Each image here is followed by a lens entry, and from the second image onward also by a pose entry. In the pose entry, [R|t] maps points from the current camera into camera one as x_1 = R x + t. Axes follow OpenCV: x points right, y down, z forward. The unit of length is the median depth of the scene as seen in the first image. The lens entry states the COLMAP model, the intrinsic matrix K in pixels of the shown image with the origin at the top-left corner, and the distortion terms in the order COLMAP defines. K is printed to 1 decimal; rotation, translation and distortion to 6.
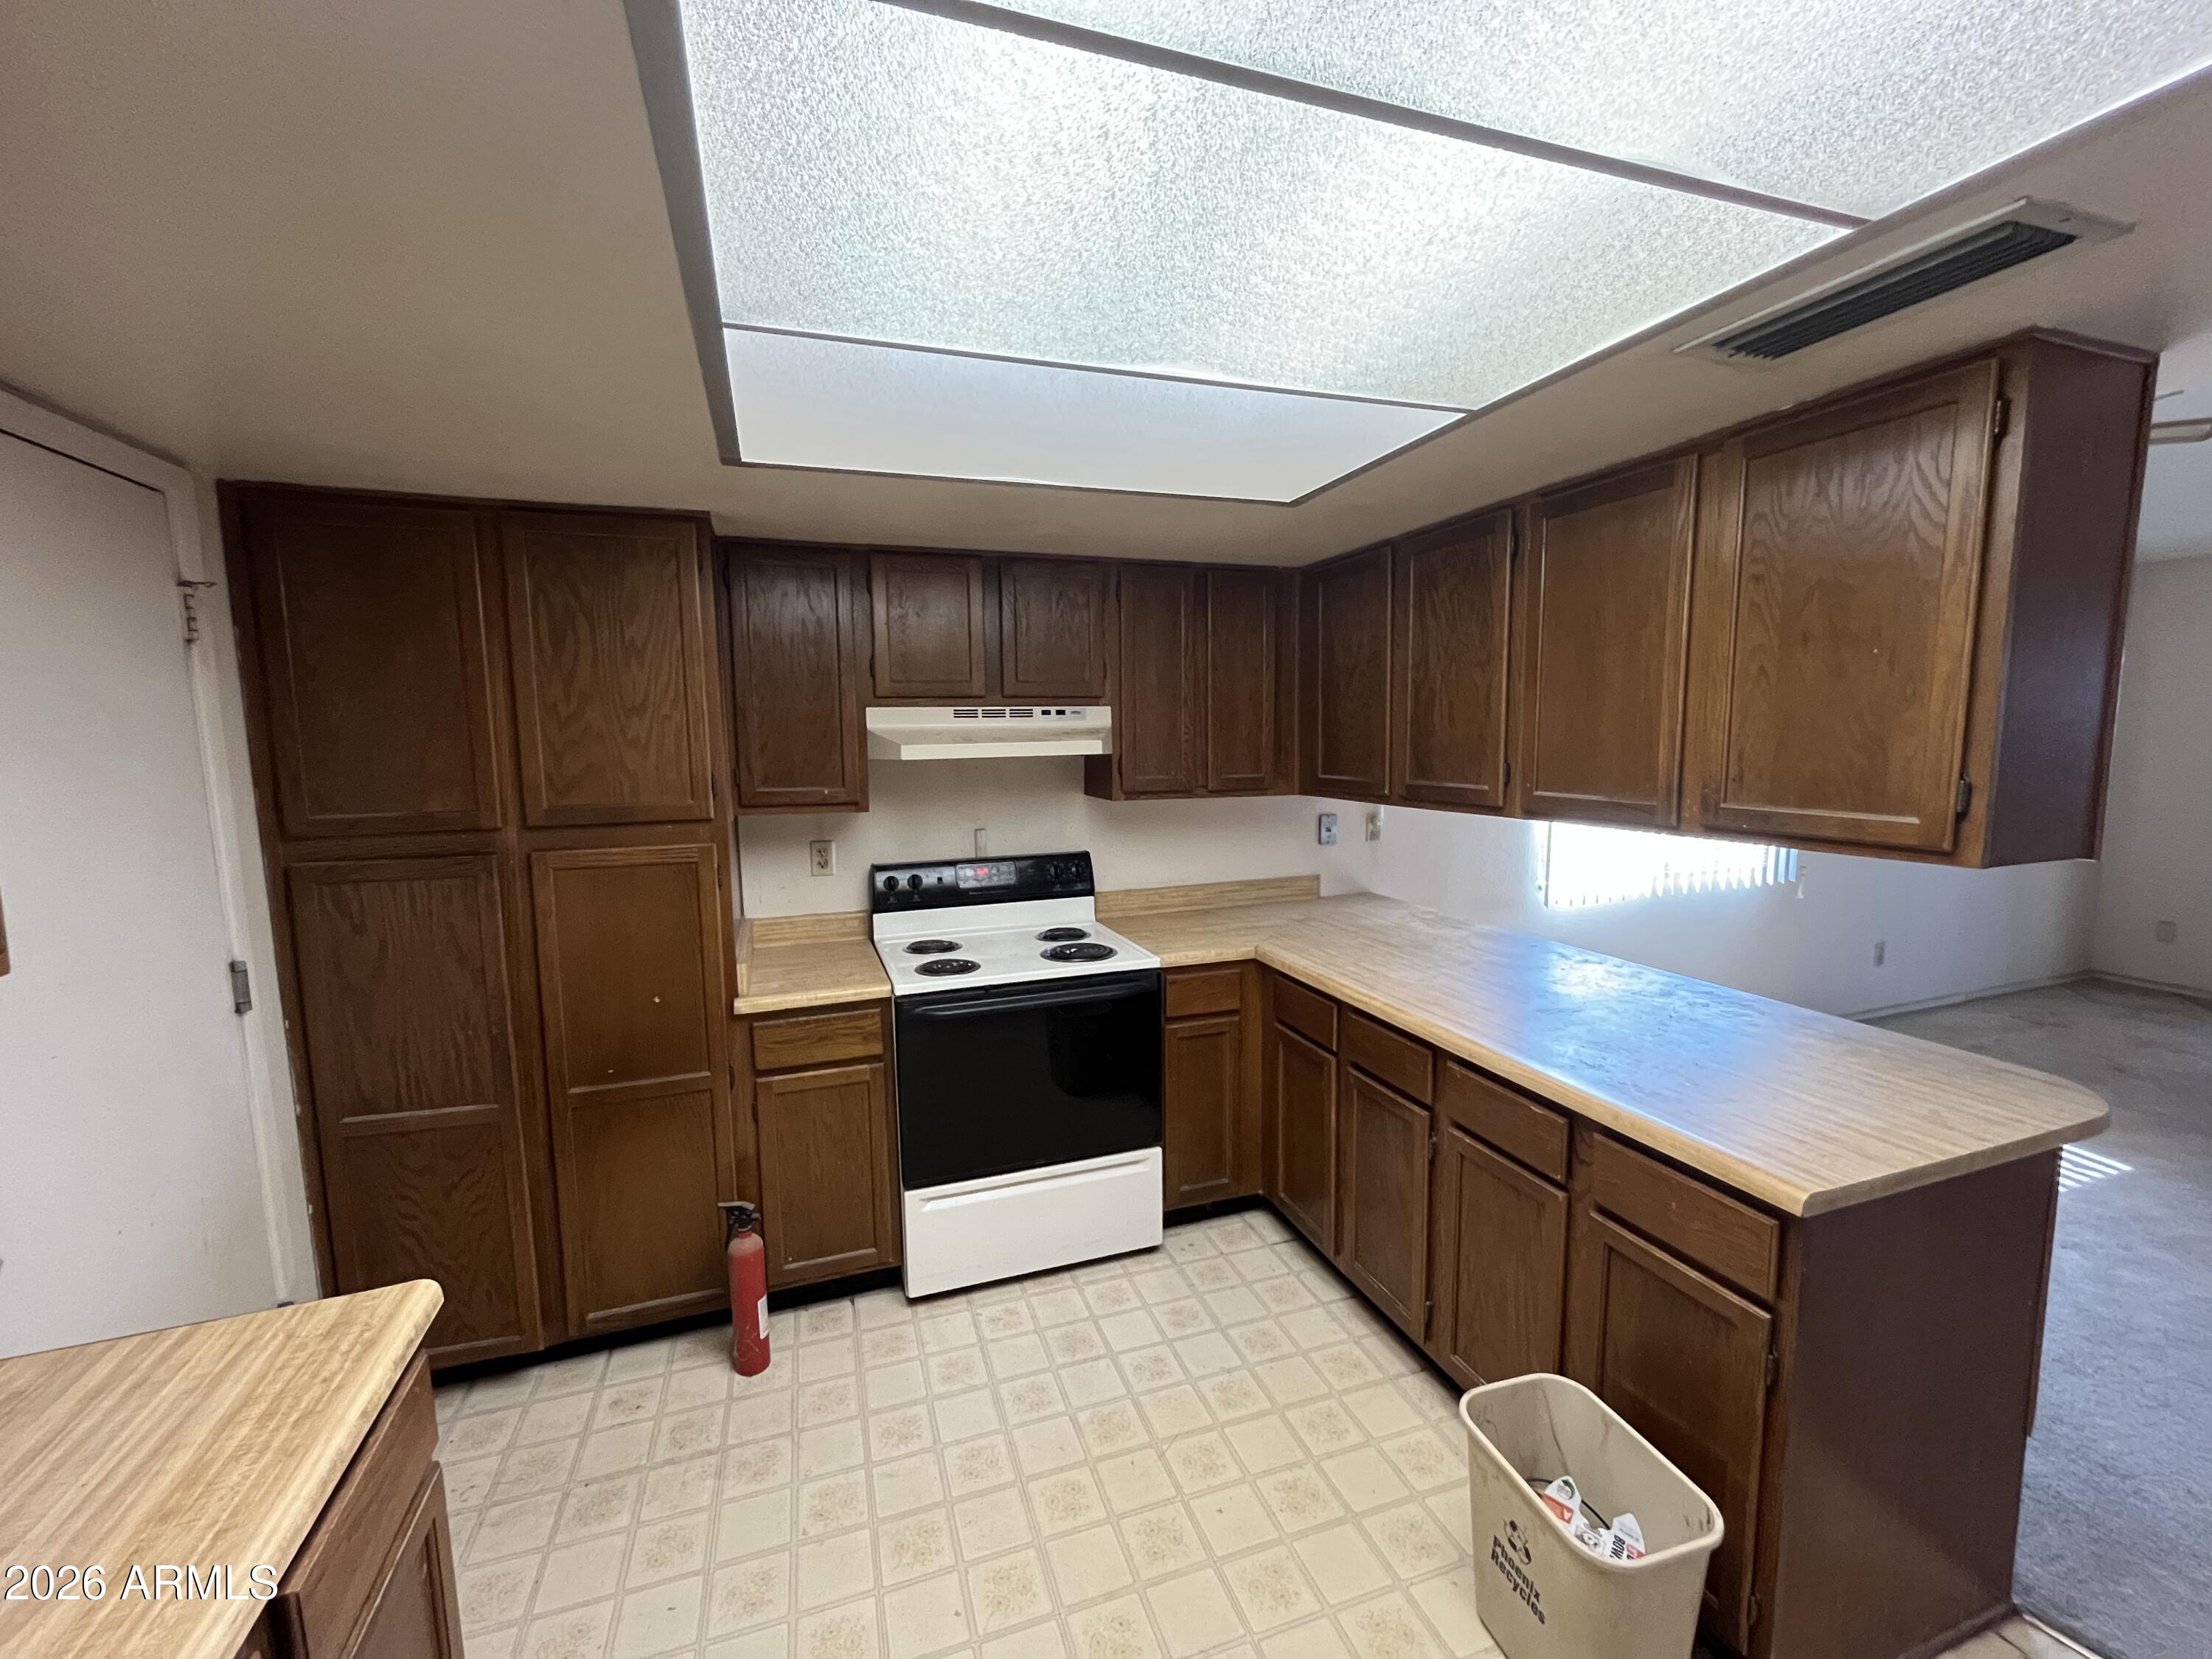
lens RADIAL K [[897.0, 0, 1098.1], [0, 897.0, 830.8], [0, 0, 1]] dist [0.000556, 0.000079]
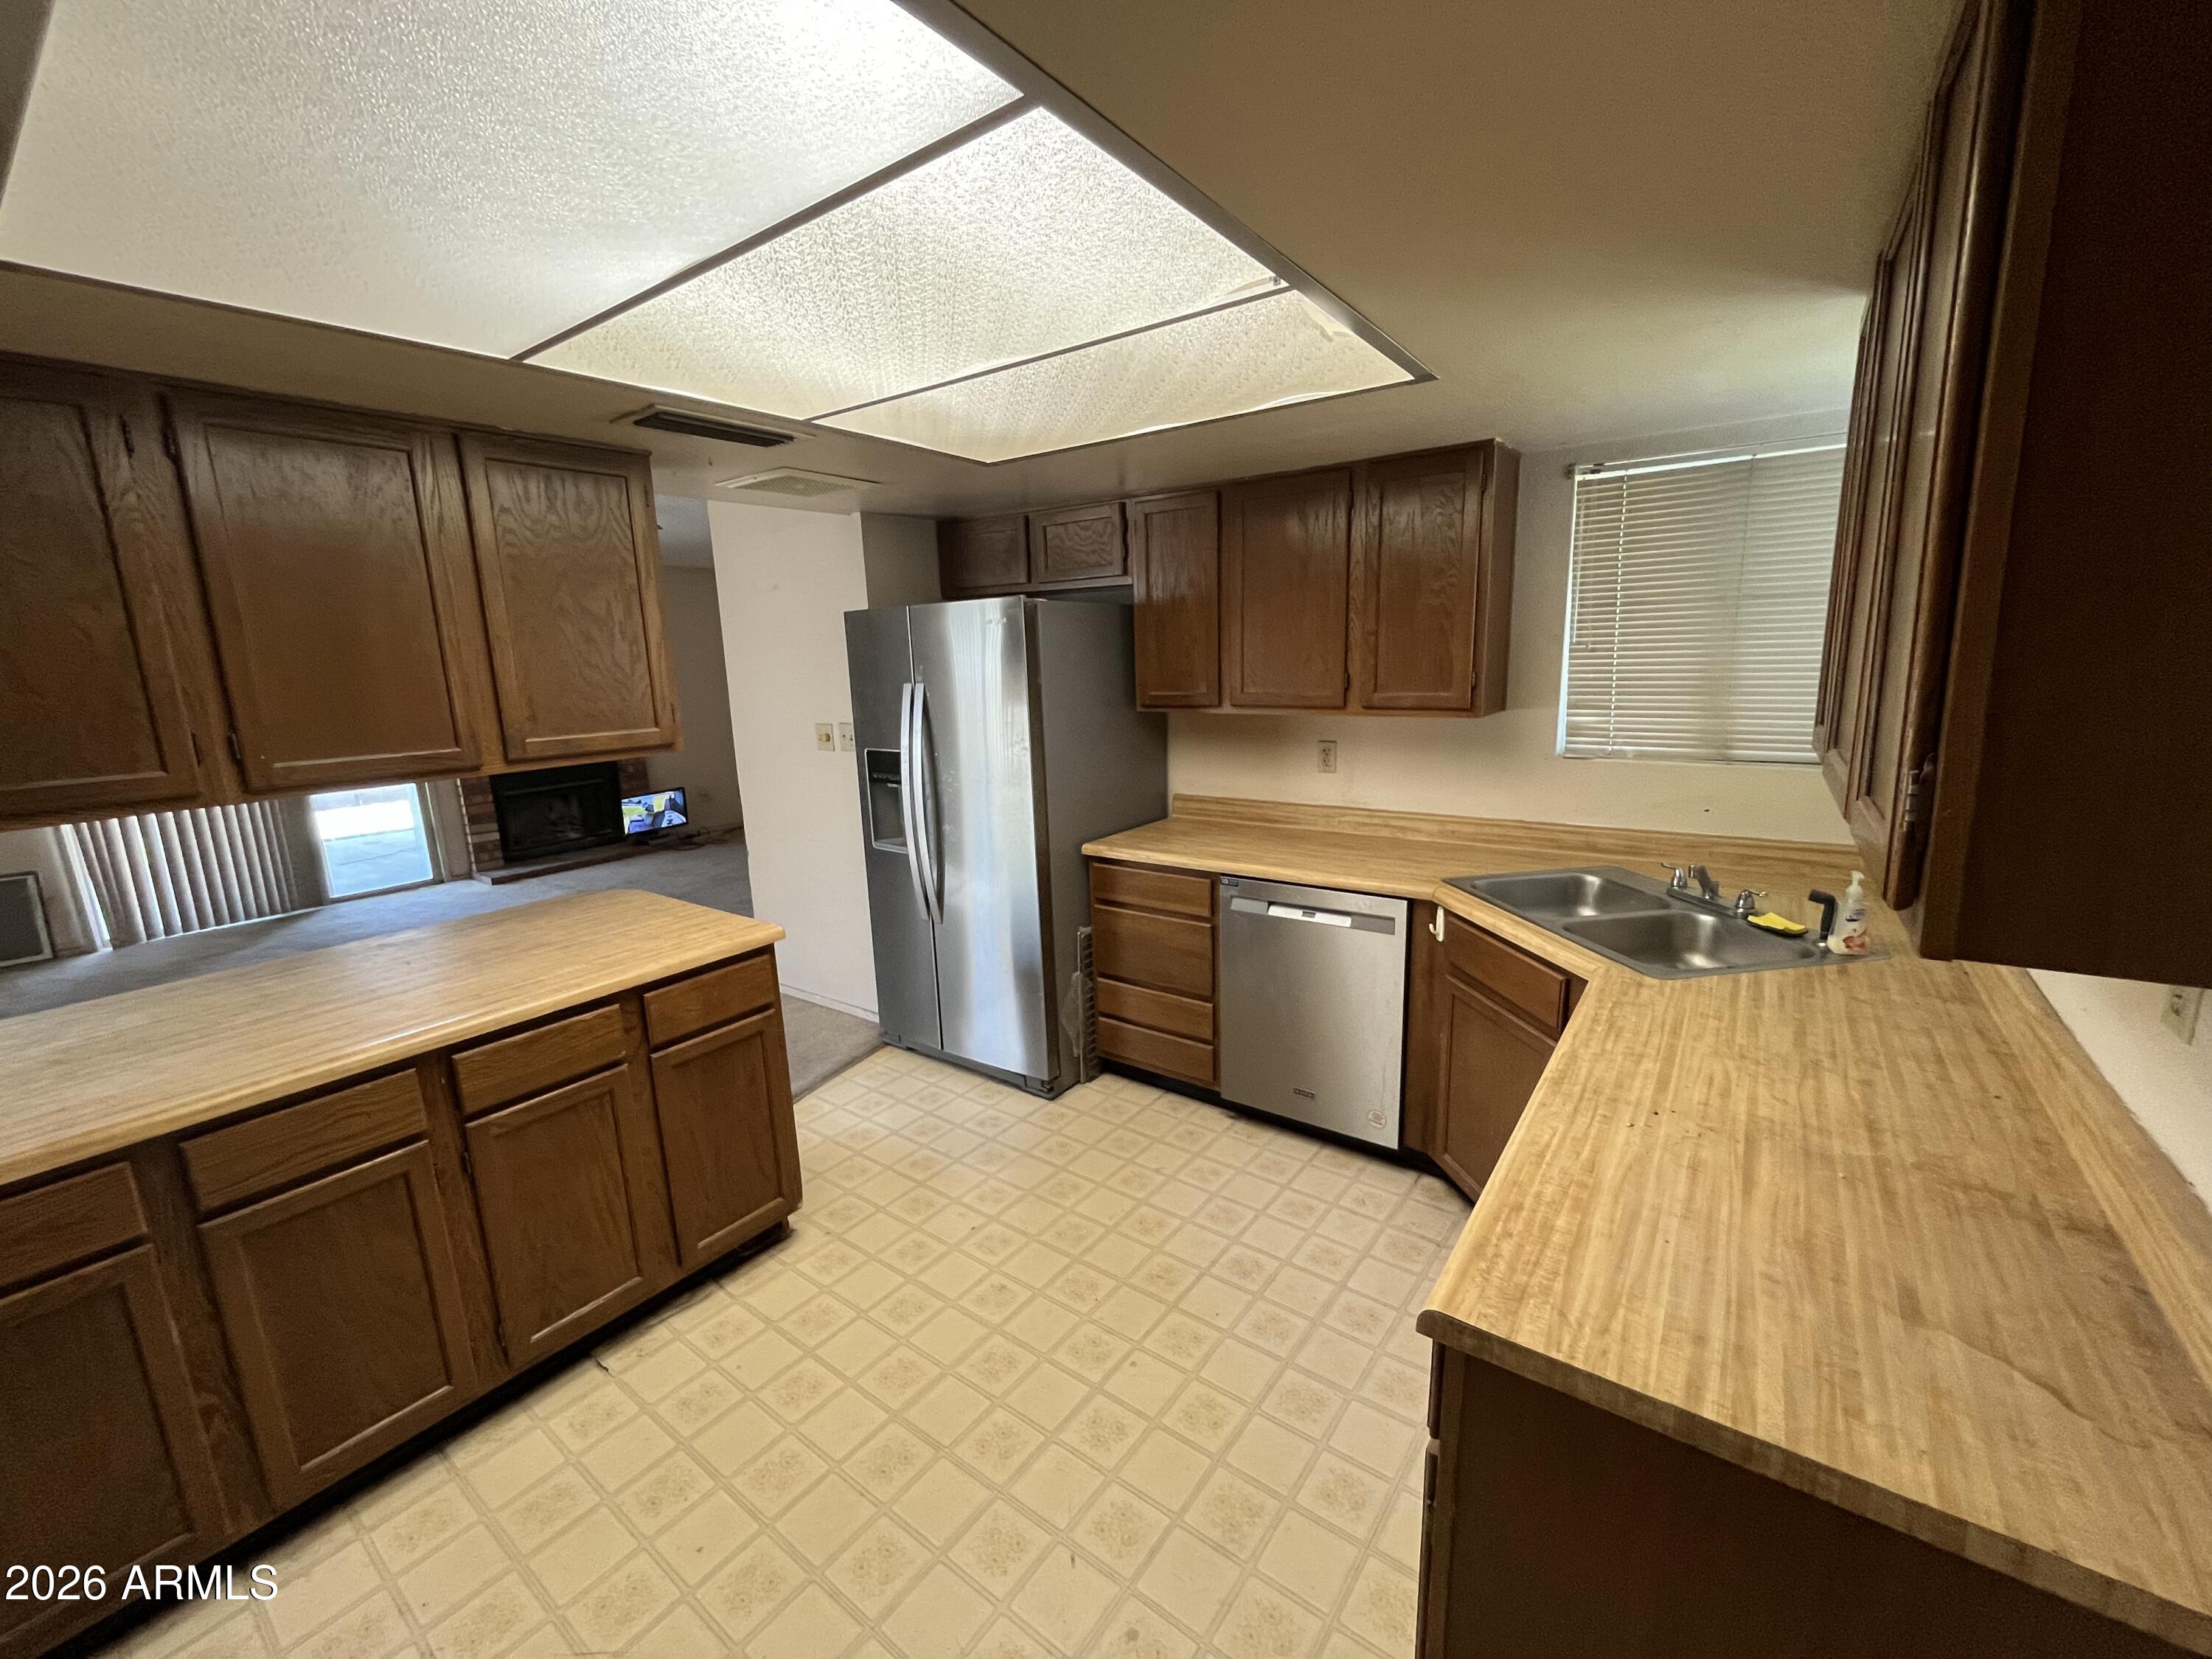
lens RADIAL K [[897.0, 0, 1105.4], [0, 897.0, 829.4], [0, 0, 1]] dist [0.000556, 0.000079]
pose [[-0.566911, -0.126028, 0.814081, -0.906932], [0.132886, 0.961295, 0.241358, -0.119677], [-0.812990, 0.245008, -0.528222, 1.193991]]
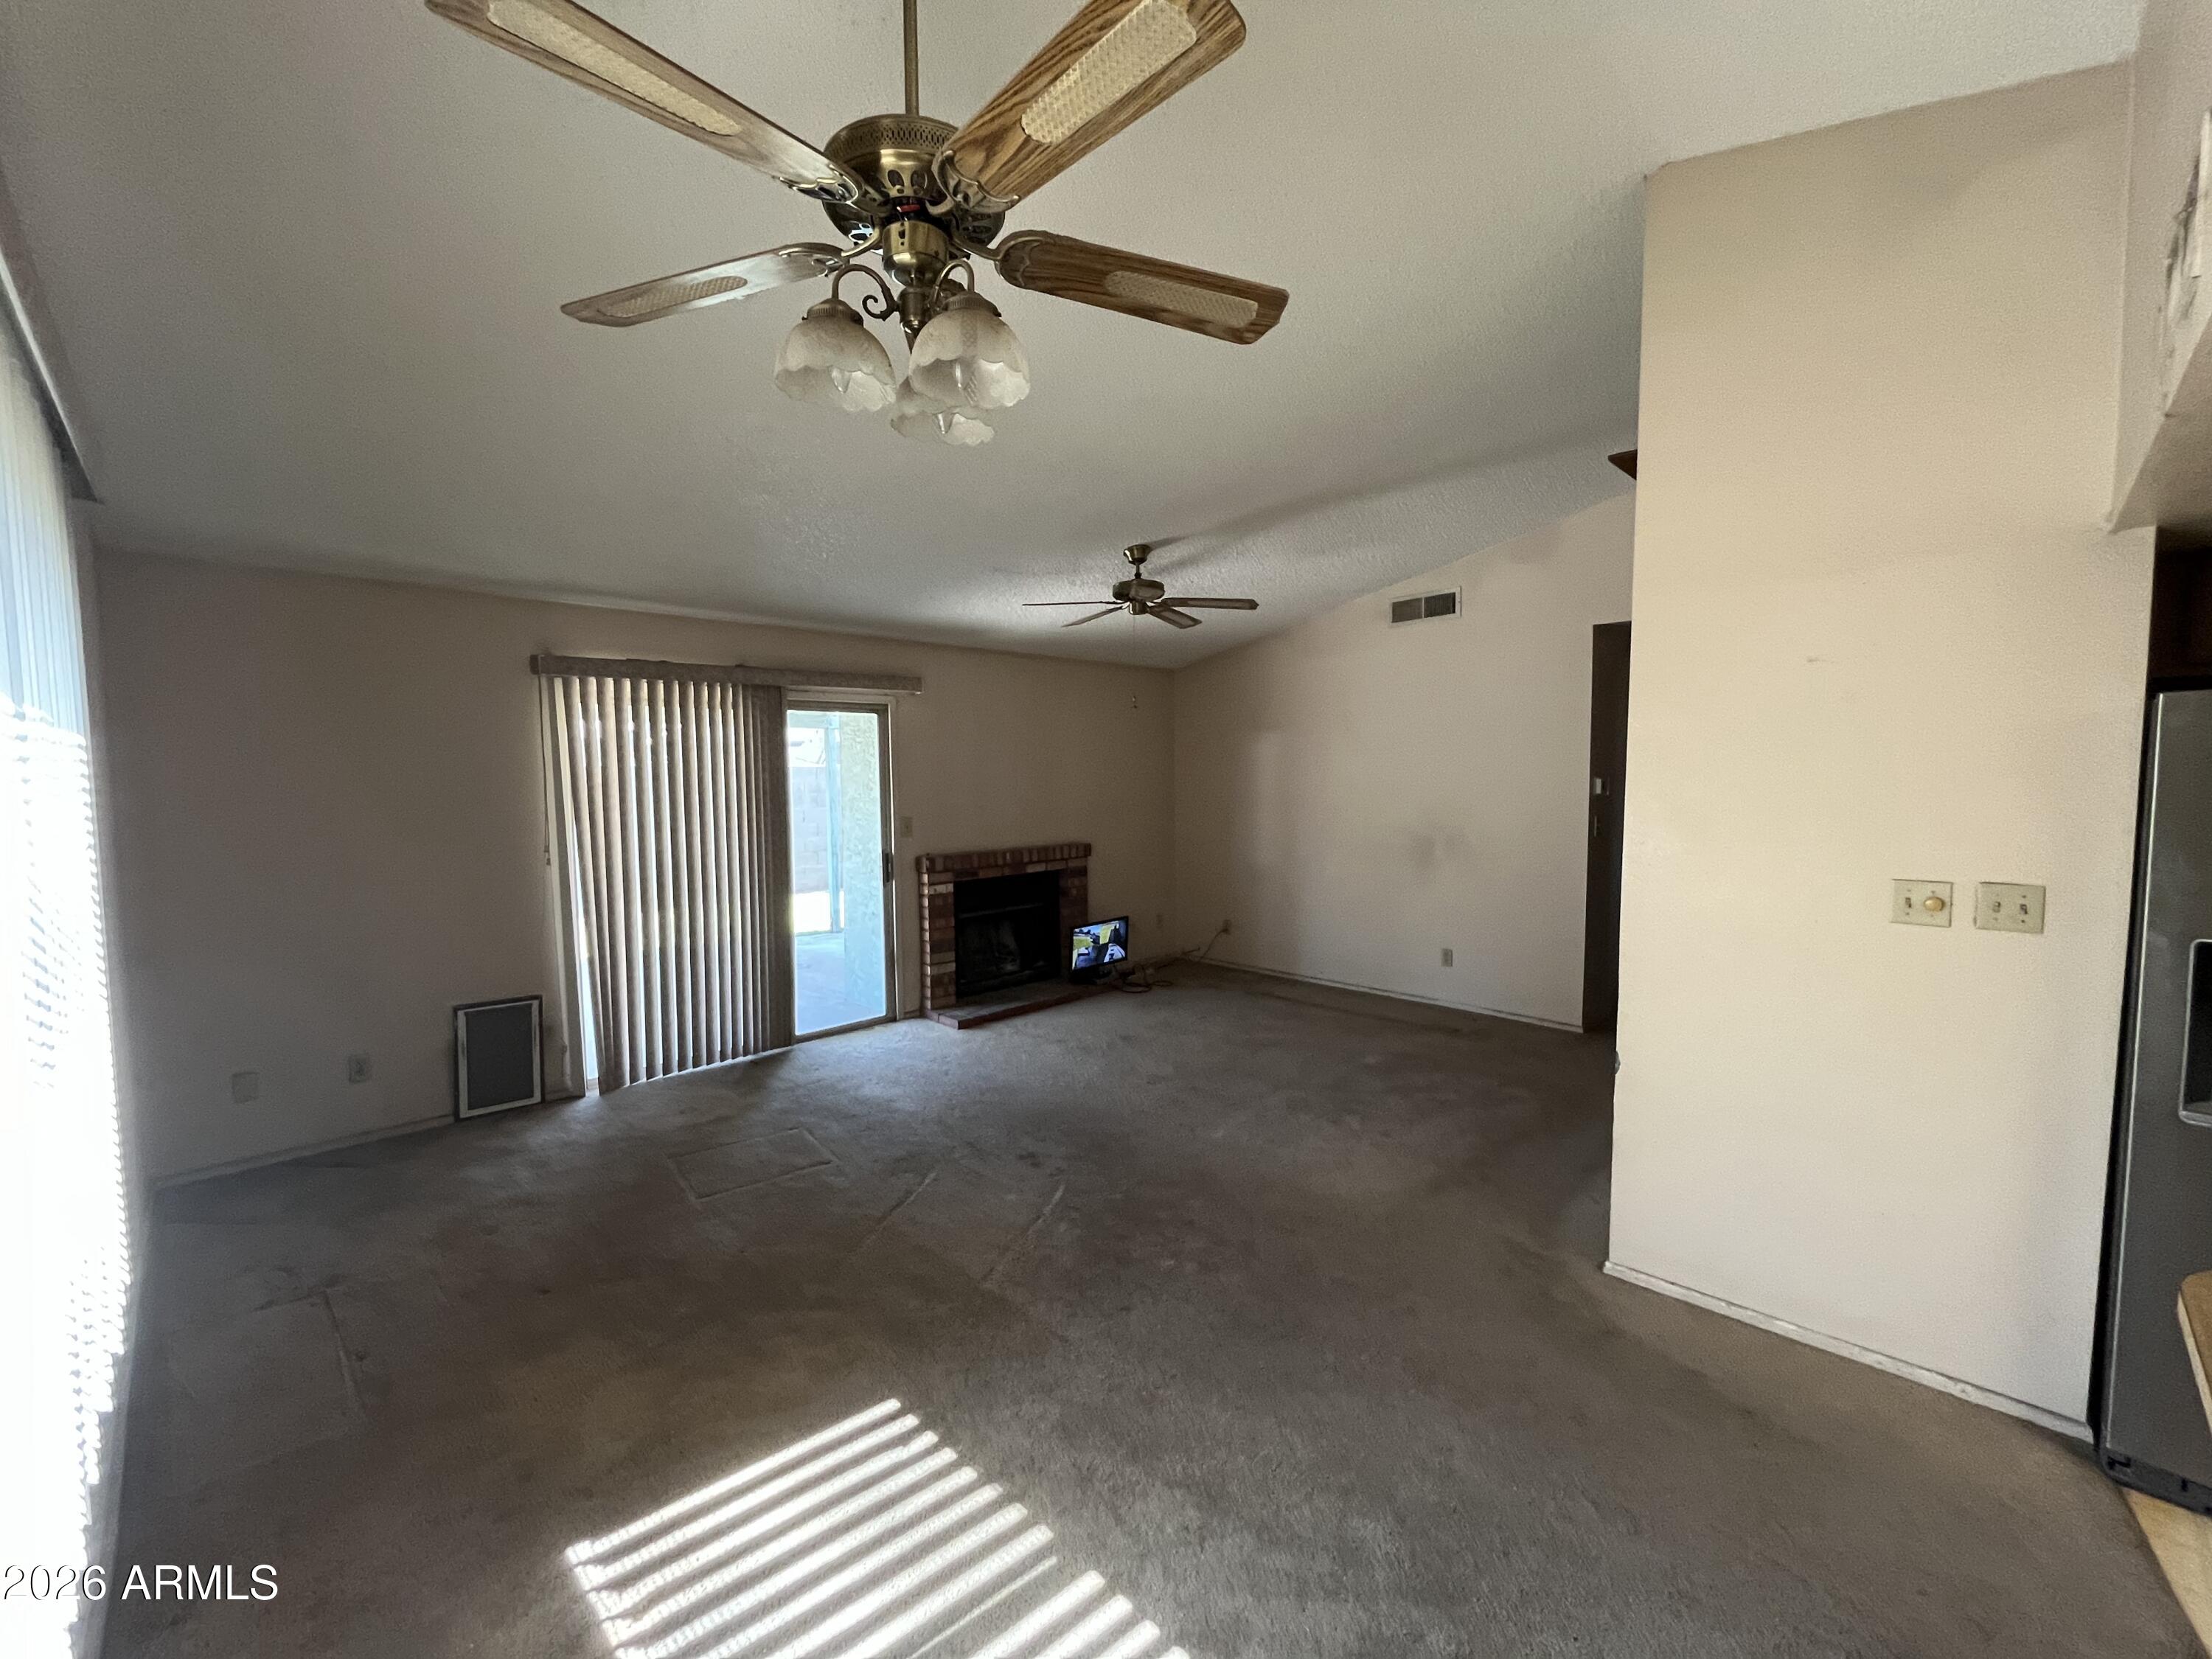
lens RADIAL K [[897.0, 0, 1106.7], [0, 897.0, 832.1], [0, 0, 1]] dist [0.000556, 0.000079]
pose [[-0.438677, -0.042727, 0.897629, -0.373883], [0.110557, 0.988715, 0.101092, -0.170361], [-0.891818, 0.143586, -0.429002, 1.526720]]
